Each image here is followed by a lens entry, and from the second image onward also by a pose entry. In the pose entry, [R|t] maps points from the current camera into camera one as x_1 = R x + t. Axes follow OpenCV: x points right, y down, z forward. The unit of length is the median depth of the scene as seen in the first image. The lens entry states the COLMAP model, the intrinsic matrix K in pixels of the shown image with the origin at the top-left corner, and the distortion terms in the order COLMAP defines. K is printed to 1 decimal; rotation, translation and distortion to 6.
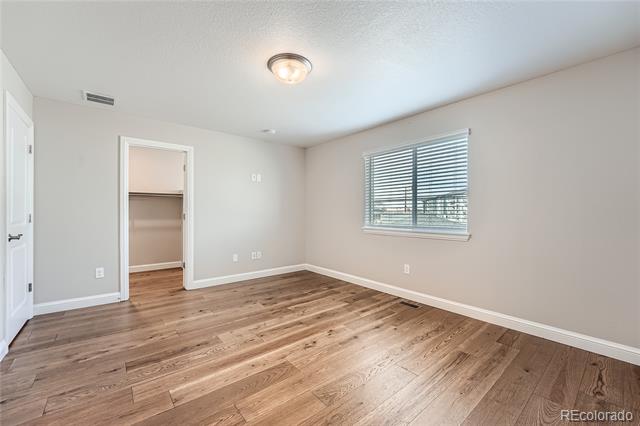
lens RADIAL K [[258.7, 0, 320.2], [0, 258.7, 212.2], [0, 0, 1]] dist [-0.003059, -0.000627]
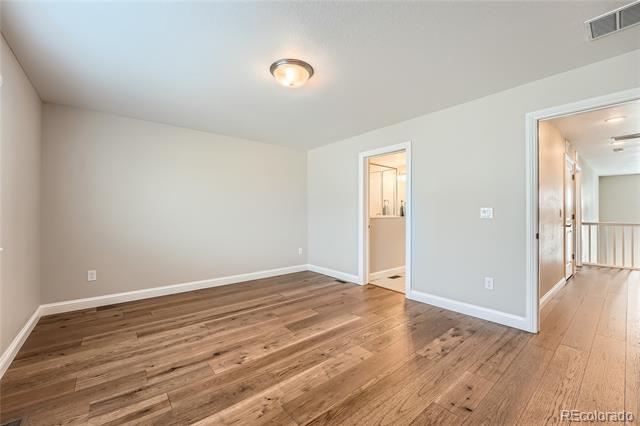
lens RADIAL K [[258.7, 0, 316.4], [0, 258.7, 213.9], [0, 0, 1]] dist [-0.003059, -0.000627]
pose [[-0.999904, -0.000007, 0.013872, -0.176043], [-0.000014, 1.000000, -0.000510, 0.004271], [-0.013872, -0.000510, -0.999904, 1.538505]]
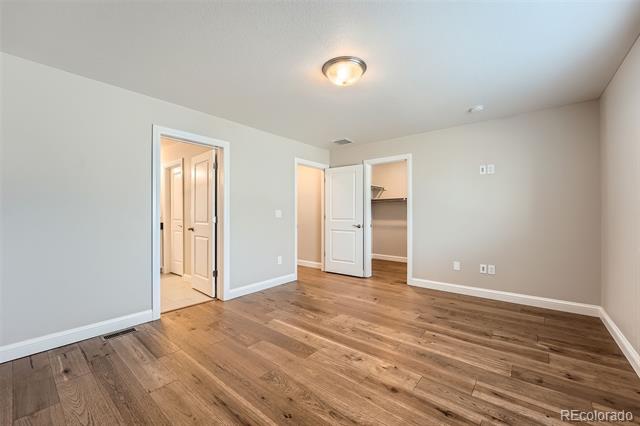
lens RADIAL K [[258.7, 0, 319.0], [0, 258.7, 212.4], [0, 0, 1]] dist [-0.003059, -0.000627]
pose [[0.191568, -0.009733, -0.981431, 0.650552], [0.001847, 0.999953, -0.009557, 0.004064], [0.981478, 0.000018, 0.191577, 0.544241]]
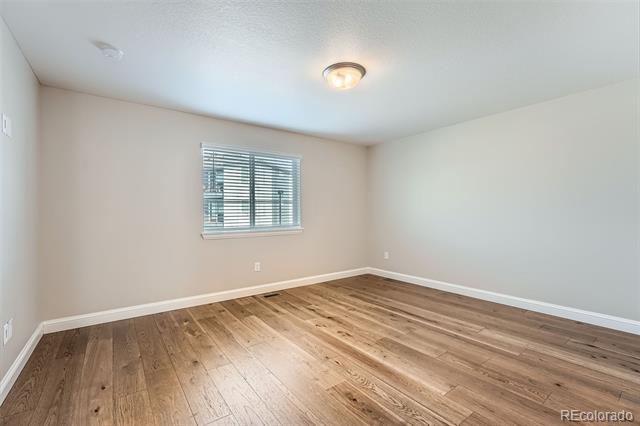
lens RADIAL K [[279.1, 0, 318.4], [0, 279.1, 213.6], [0, 0, 1]] dist [-0.001184, 0.000236]
pose [[0.053428, -0.003481, 0.998566, -0.947693], [0.004015, 0.999987, 0.003271, -0.003324], [-0.998564, 0.003834, 0.053441, 0.803680]]
